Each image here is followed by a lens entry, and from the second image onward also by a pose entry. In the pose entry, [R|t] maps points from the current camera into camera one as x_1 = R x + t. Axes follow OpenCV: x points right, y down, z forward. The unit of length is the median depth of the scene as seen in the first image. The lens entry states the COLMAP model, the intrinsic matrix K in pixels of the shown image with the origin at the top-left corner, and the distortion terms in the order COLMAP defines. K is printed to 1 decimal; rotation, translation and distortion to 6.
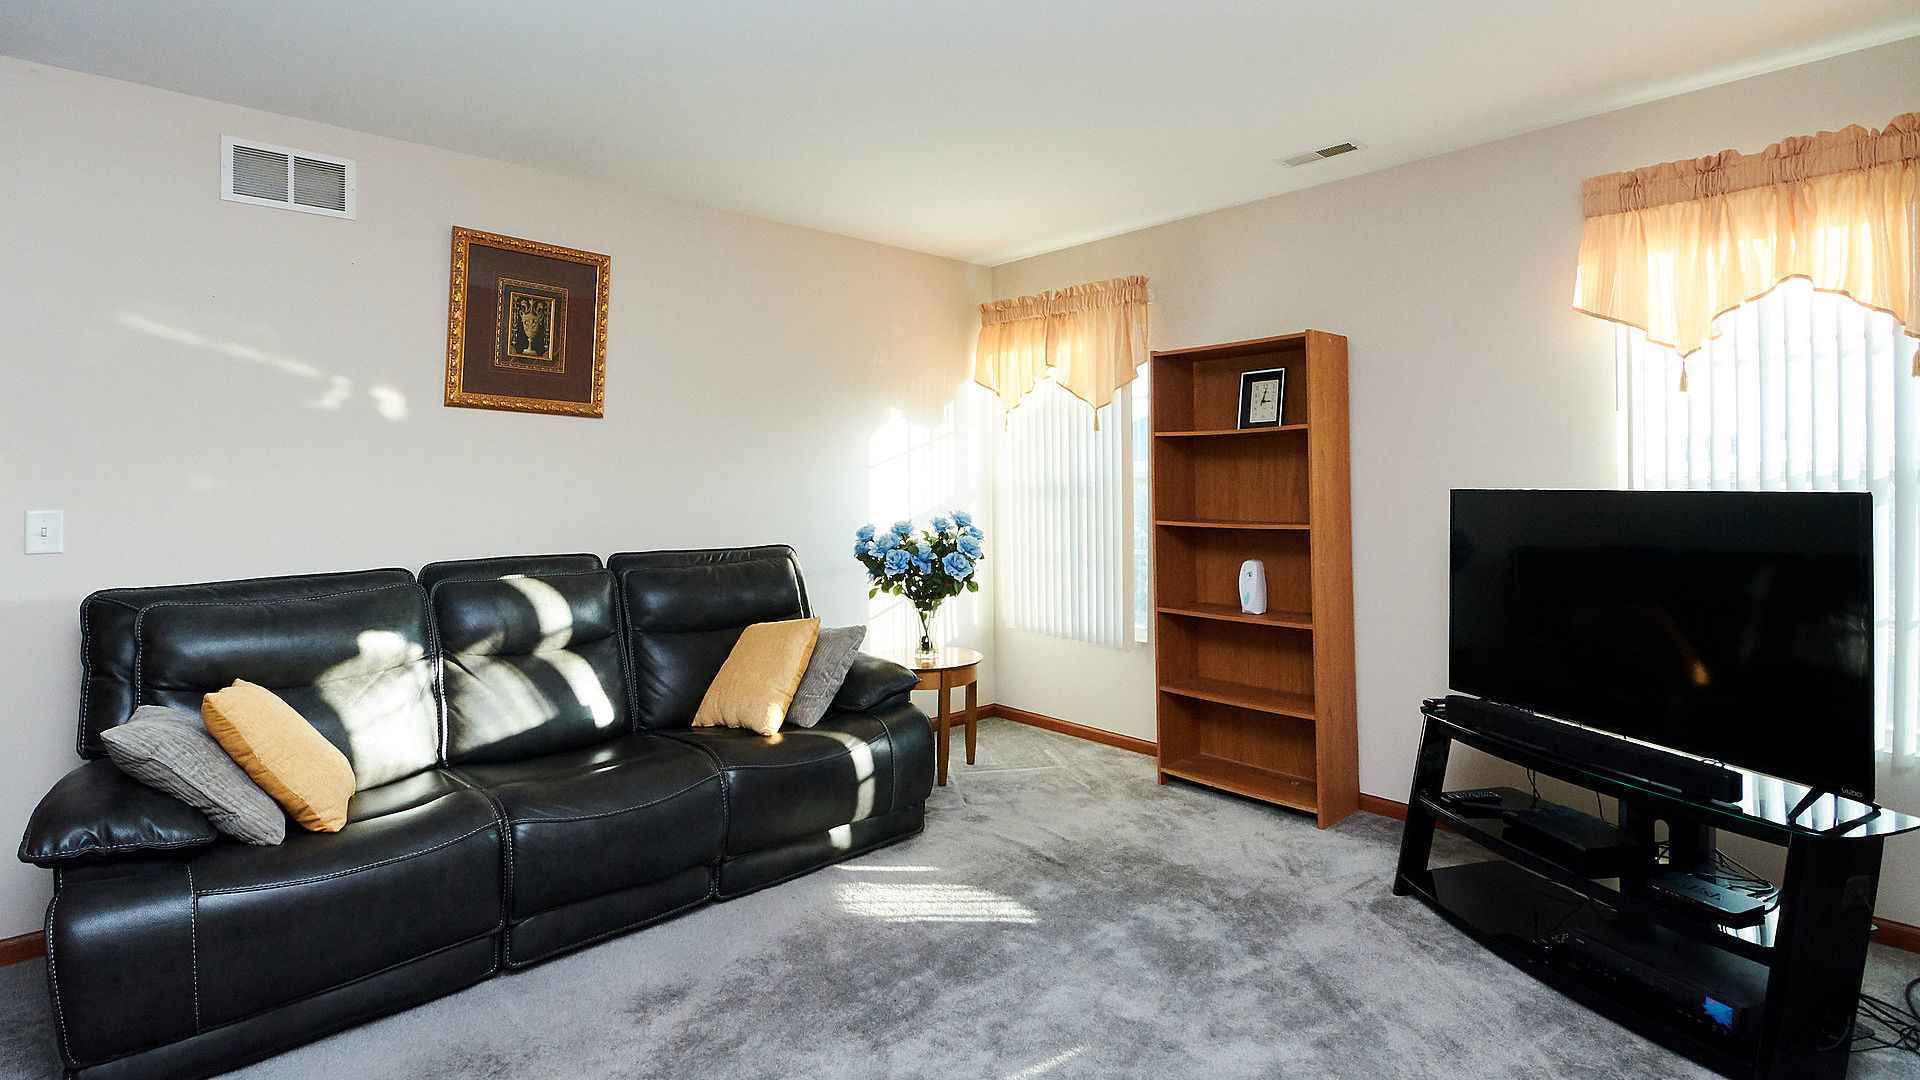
lens RADIAL K [[951.8, 0, 954.8], [0, 951.8, 486.5], [0, 0, 1]] dist [0.000510, -0.000409]
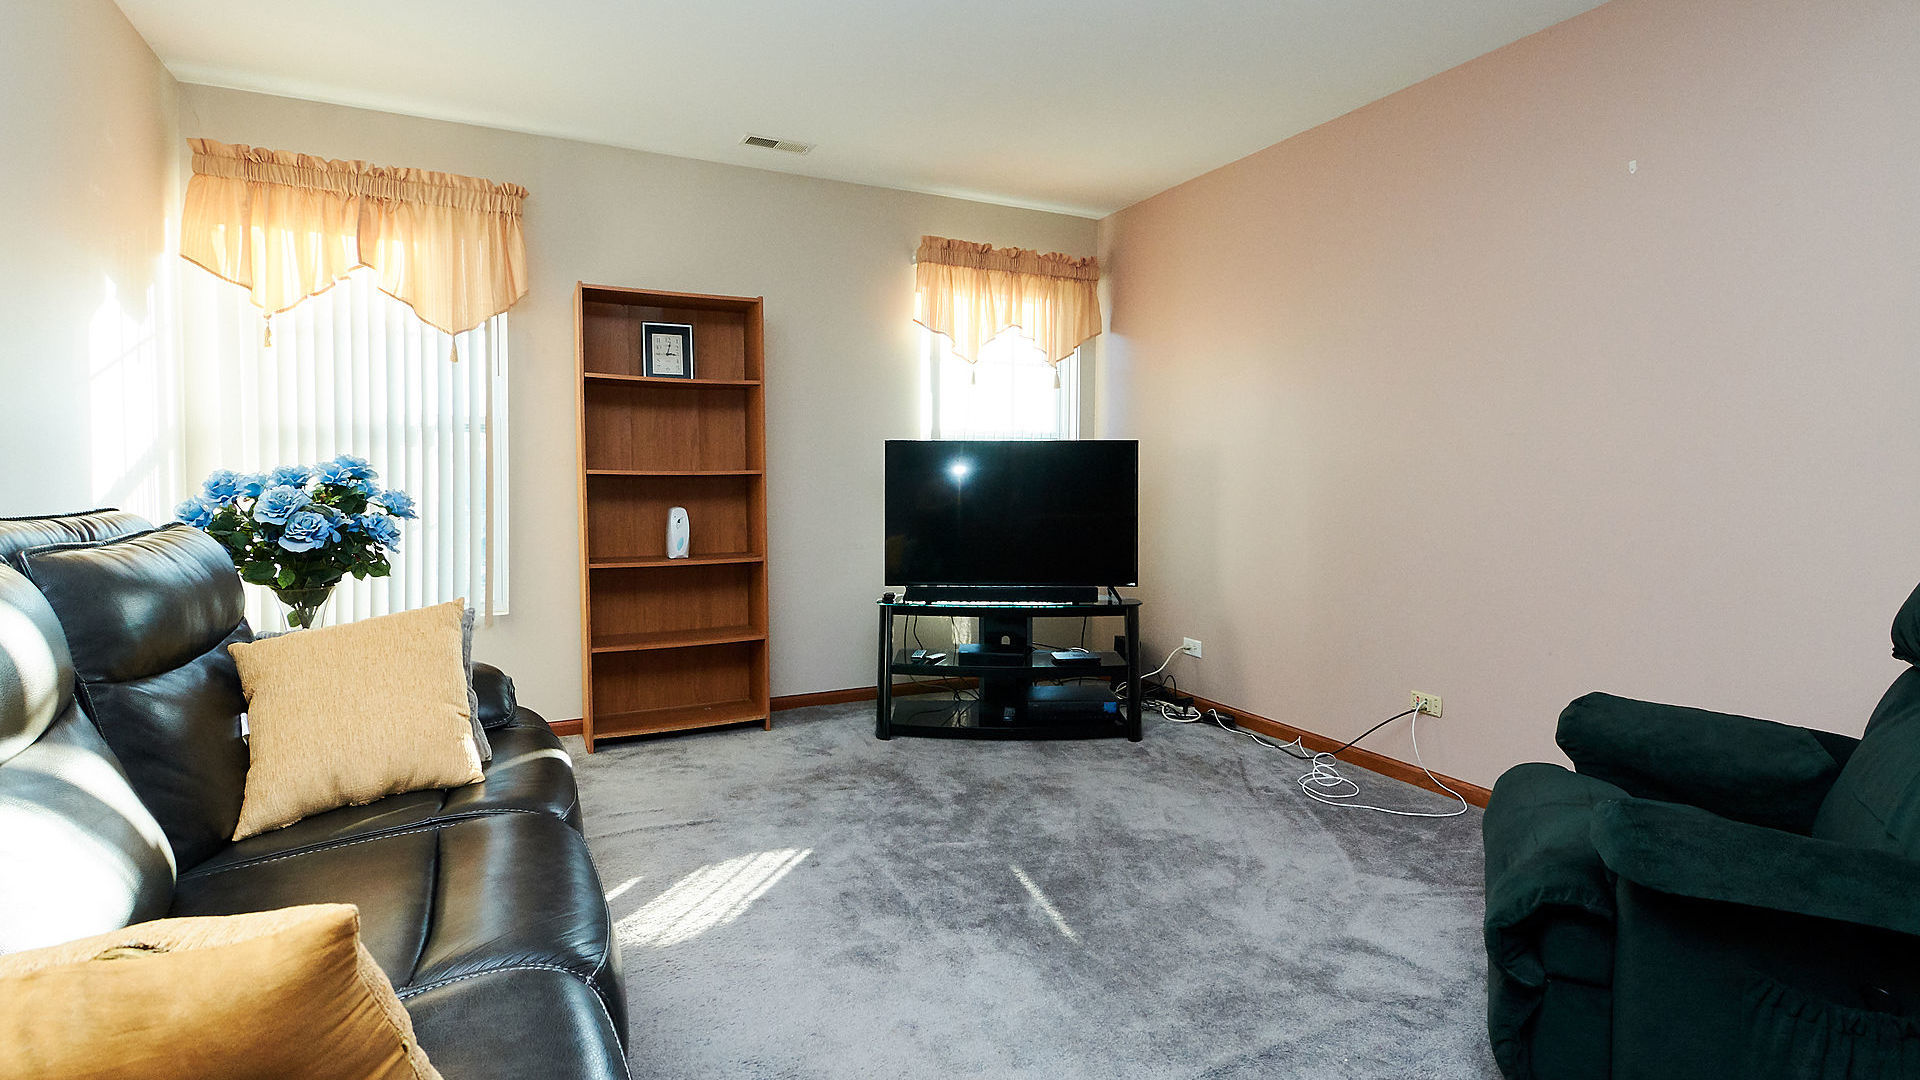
lens RADIAL K [[939.5, 0, 958.6], [0, 939.5, 526.9], [0, 0, 1]] dist [0.001164, -0.001288]
pose [[0.253353, -0.046306, 0.966265, -0.634971], [0.000951, 0.998865, 0.047619, 0.053456], [-0.967373, -0.011146, 0.253110, 0.469460]]
